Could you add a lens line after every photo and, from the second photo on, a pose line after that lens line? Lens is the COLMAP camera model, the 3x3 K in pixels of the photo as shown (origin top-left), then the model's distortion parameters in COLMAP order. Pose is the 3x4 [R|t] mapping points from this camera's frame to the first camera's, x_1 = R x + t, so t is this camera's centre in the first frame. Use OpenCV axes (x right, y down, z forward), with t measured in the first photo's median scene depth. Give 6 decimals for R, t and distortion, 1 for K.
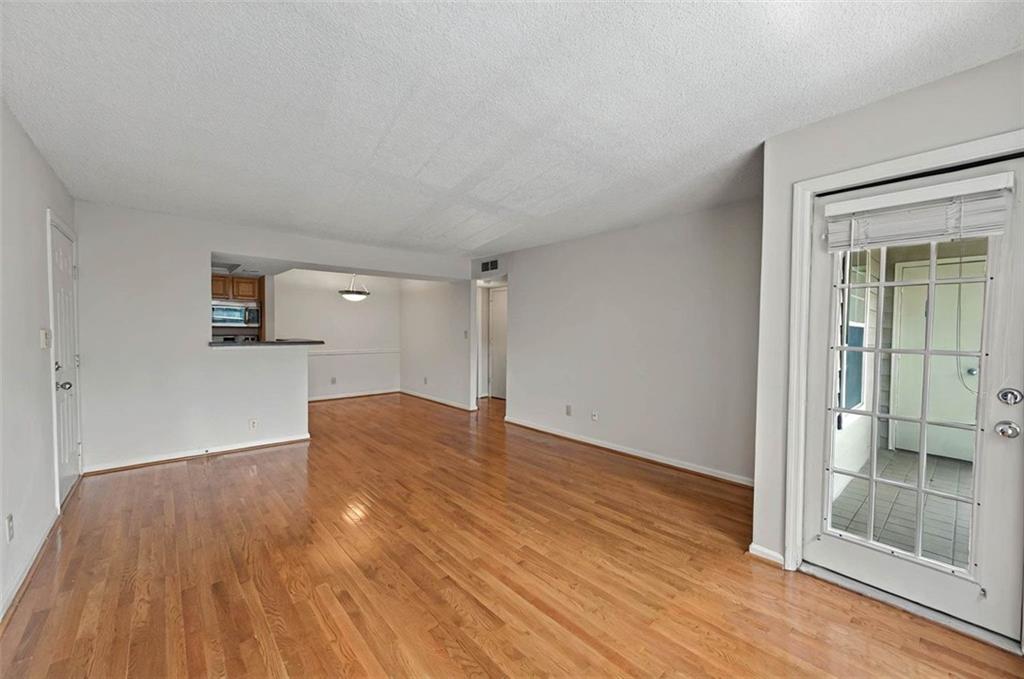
lens RADIAL K [[408.6, 0, 512.6], [0, 408.6, 337.2], [0, 0, 1]] dist [0.011978, -0.000219]
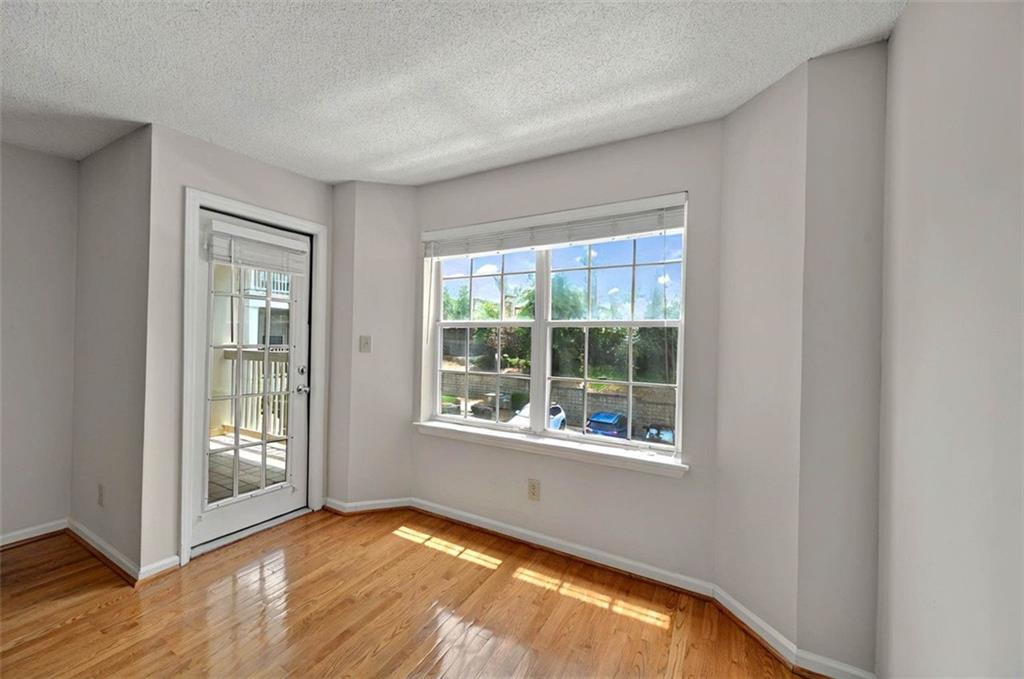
lens RADIAL K [[397.1, 0, 509.2], [0, 397.1, 339.8], [0, 0, 1]] dist [0.002117, 0.000108]
pose [[-0.333097, -0.008773, 0.942852, -0.397094], [-0.001913, 0.999961, 0.008629, -0.001750], [-0.942891, 0.001071, -0.333101, 0.433455]]
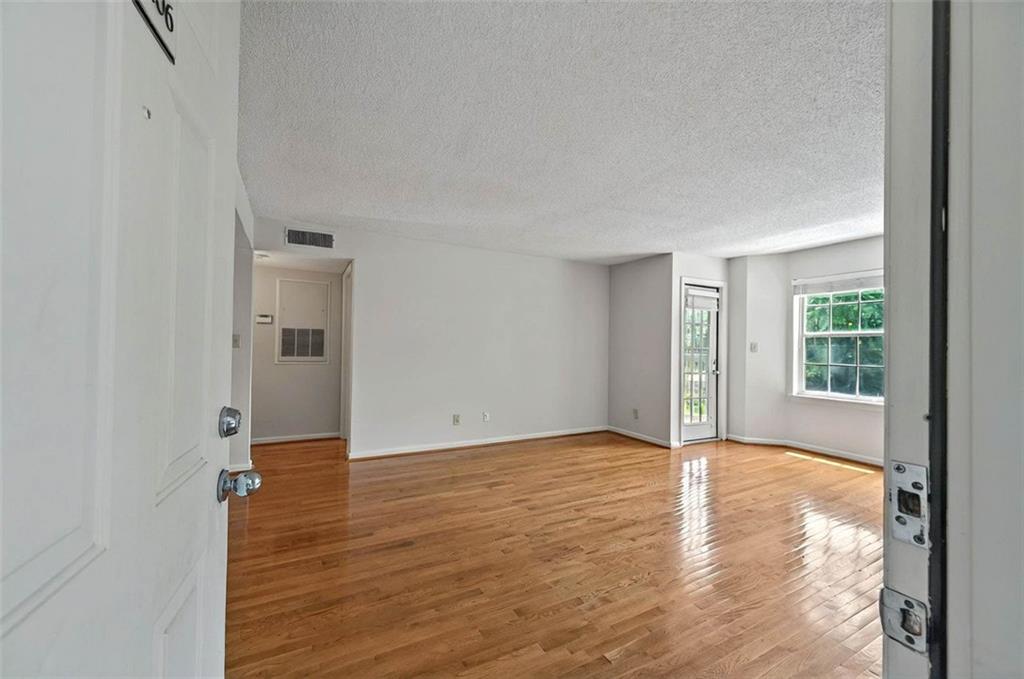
lens RADIAL K [[392.8, 0, 512.4], [0, 392.8, 346.1], [0, 0, 1]] dist [0.001444, 0.000085]
pose [[0.220728, 0.003939, 0.975328, -1.254110], [0.005729, 0.999969, -0.005336, 0.015262], [-0.975319, 0.006765, 0.220698, 1.093501]]
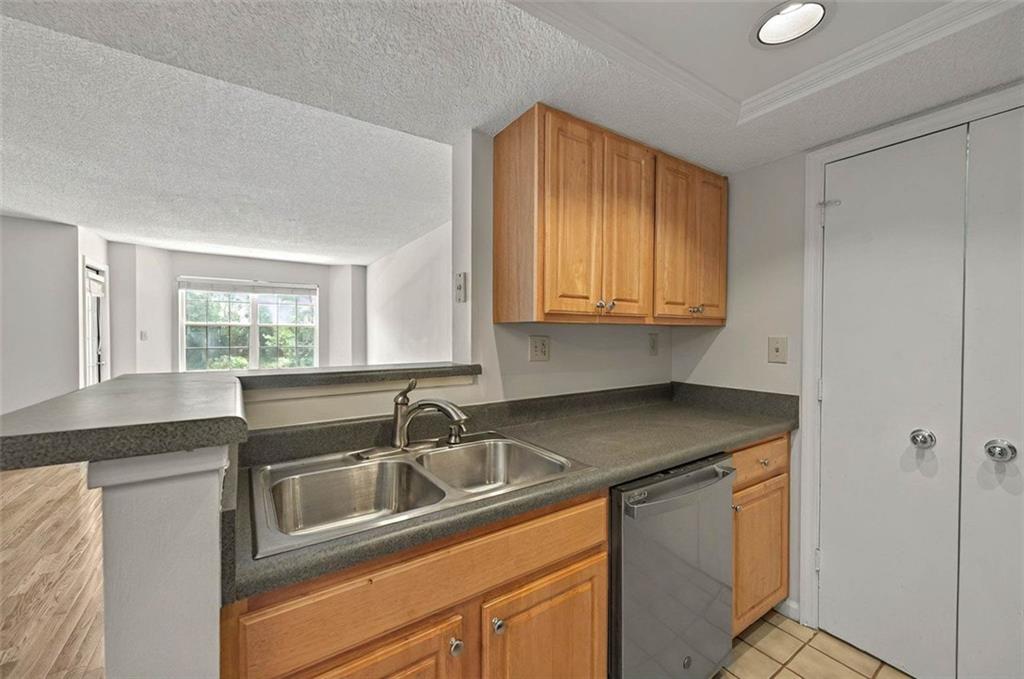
lens RADIAL K [[397.1, 0, 509.2], [0, 397.1, 339.8], [0, 0, 1]] dist [0.002117, 0.000108]
pose [[-0.991971, -0.010565, 0.126022, -1.200515], [-0.006151, 0.999356, 0.035361, -0.036224], [-0.126315, 0.034302, -0.991397, 2.009484]]
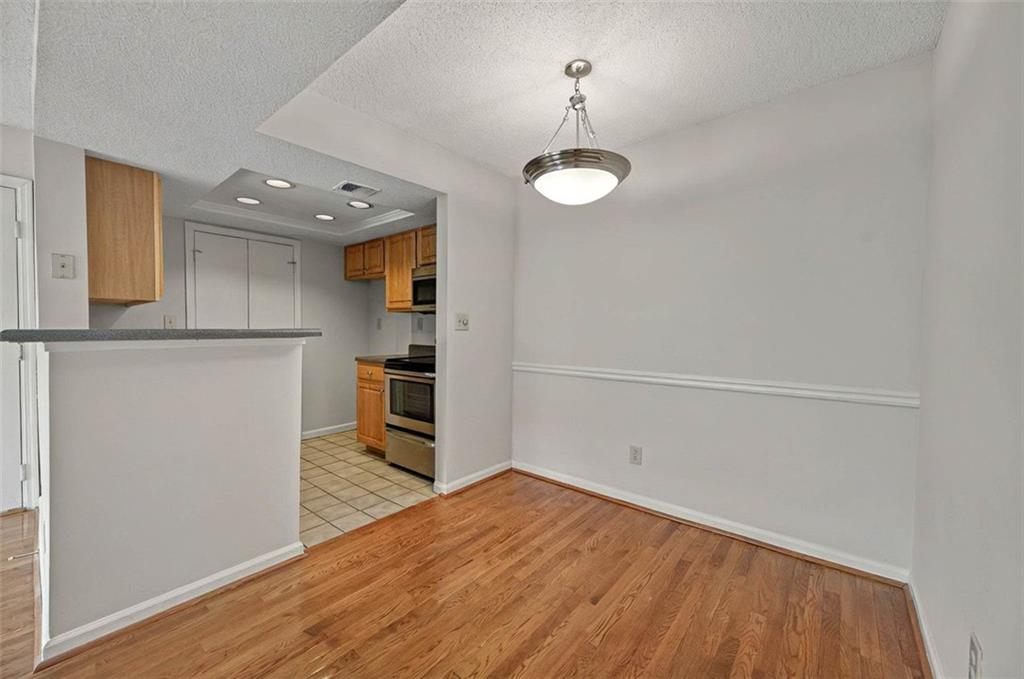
lens RADIAL K [[403.0, 0, 512.0], [0, 403.0, 339.5], [0, 0, 1]] dist [0.001677, 0.000059]
pose [[0.157328, 0.019901, -0.987346, -0.258203], [-0.023887, 0.999581, 0.016341, 0.005767], [0.987257, 0.021014, 0.157737, 2.113685]]
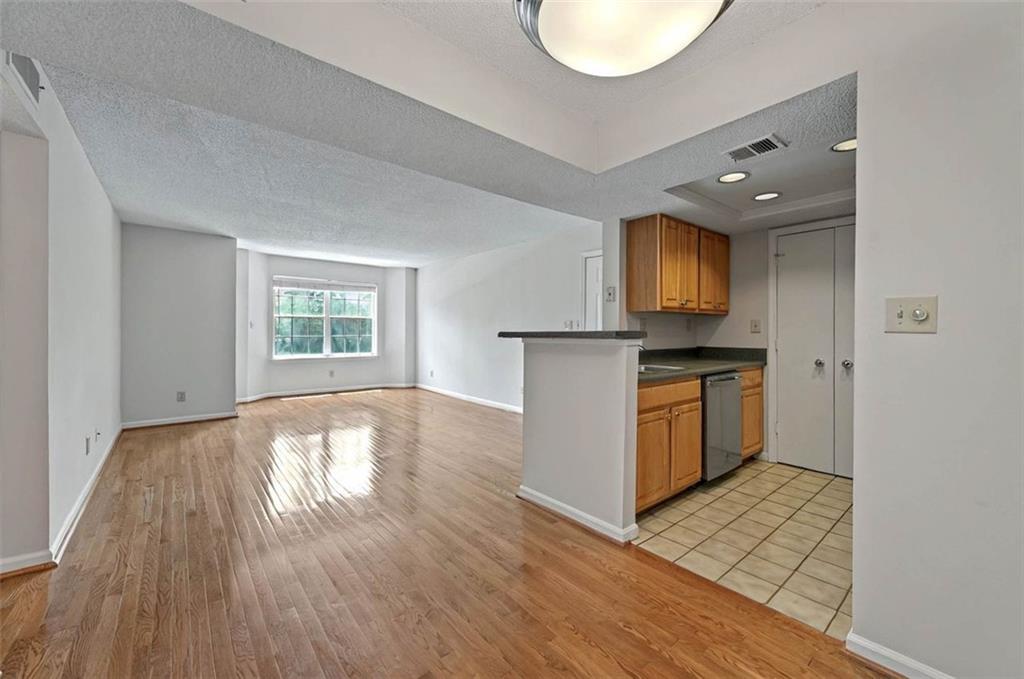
lens RADIAL K [[404.3, 0, 509.7], [0, 404.3, 330.5], [0, 0, 1]] dist [0.010990, -0.000022]
pose [[-0.999613, -0.009453, 0.026162, -0.808009], [-0.008953, 0.999776, 0.019159, -0.005716], [-0.026337, 0.018917, -0.999474, 2.619593]]
